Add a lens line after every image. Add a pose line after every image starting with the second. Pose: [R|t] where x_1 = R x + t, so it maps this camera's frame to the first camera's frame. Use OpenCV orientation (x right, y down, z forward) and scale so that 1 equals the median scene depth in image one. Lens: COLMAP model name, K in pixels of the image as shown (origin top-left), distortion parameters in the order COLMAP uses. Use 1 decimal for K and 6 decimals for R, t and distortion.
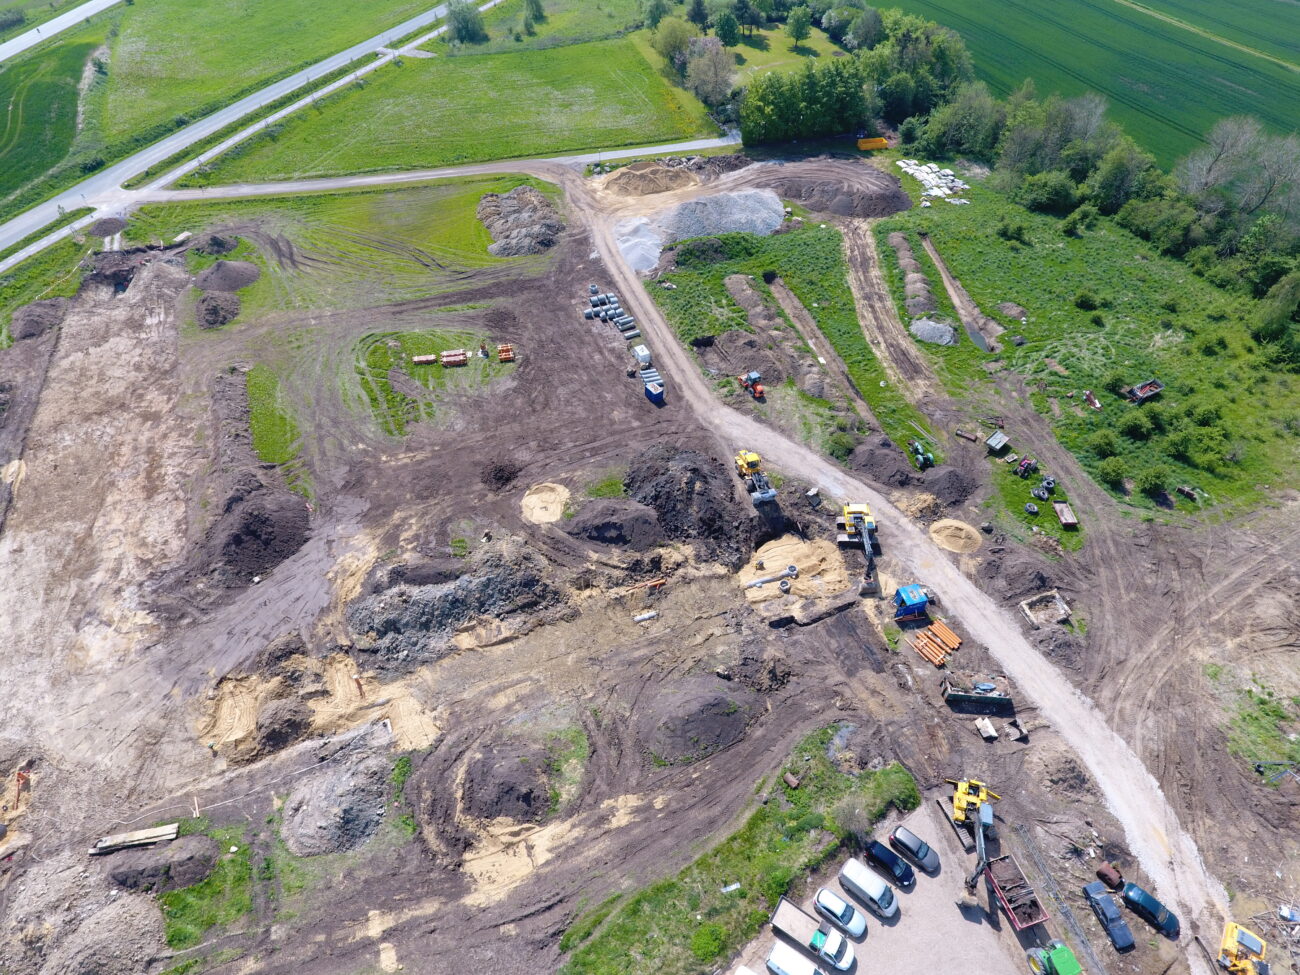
lens RADIAL K [[761.4, 0, 644.4], [0, 761.4, 469.3], [0, 0, 1]] dist [-0.000833, -0.003065]
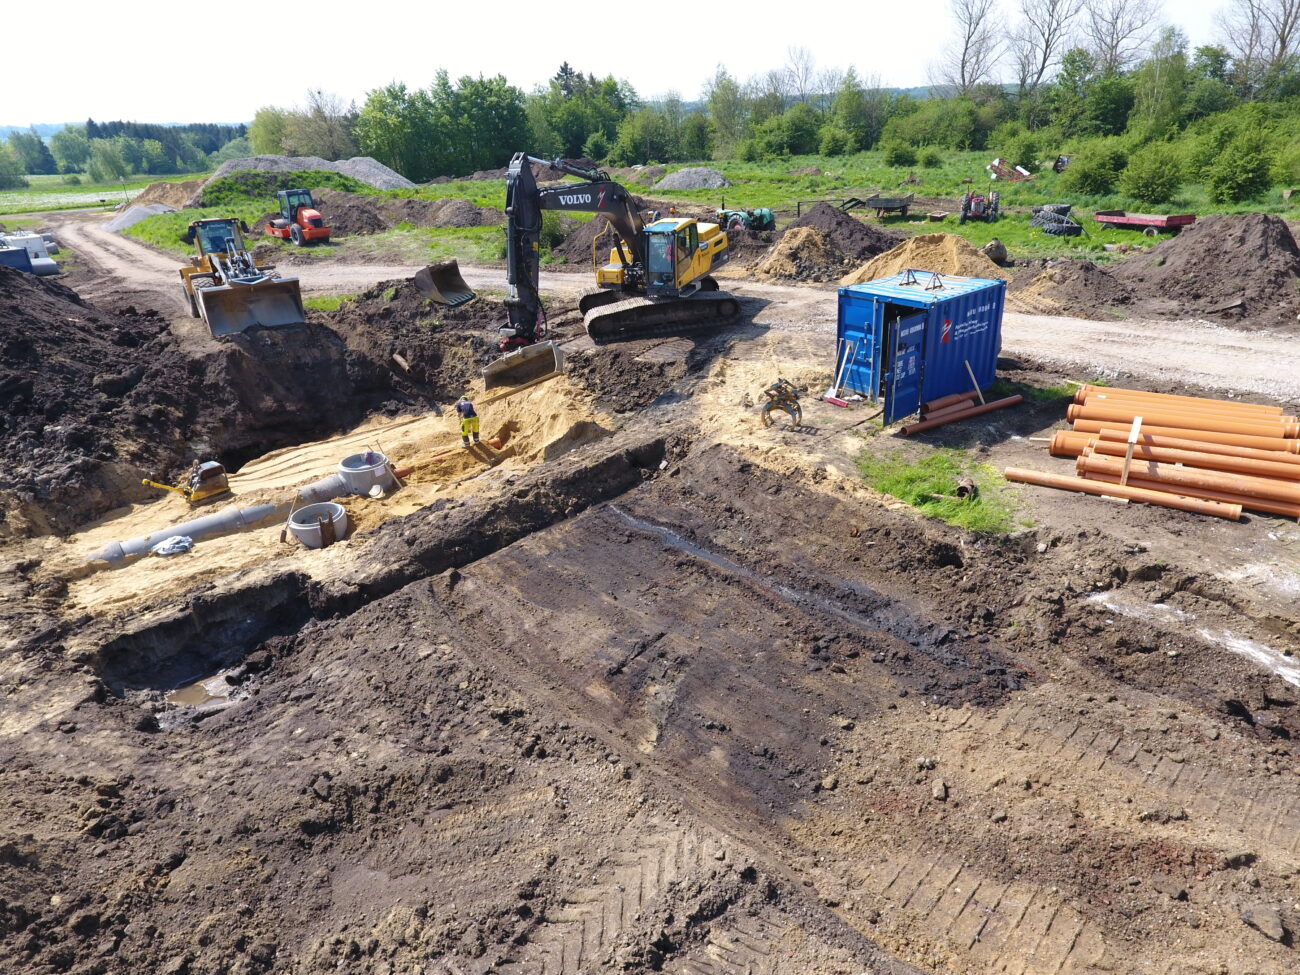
lens RADIAL K [[761.4, 0, 656.4], [0, 761.4, 474.7], [0, 0, 1]] dist [-0.000833, -0.003065]
pose [[0.936221, -0.180413, 0.301565, 0.205975], [0.283636, 0.894576, -0.345376, 0.231561], [-0.207463, 0.408883, 0.888692, 0.791580]]
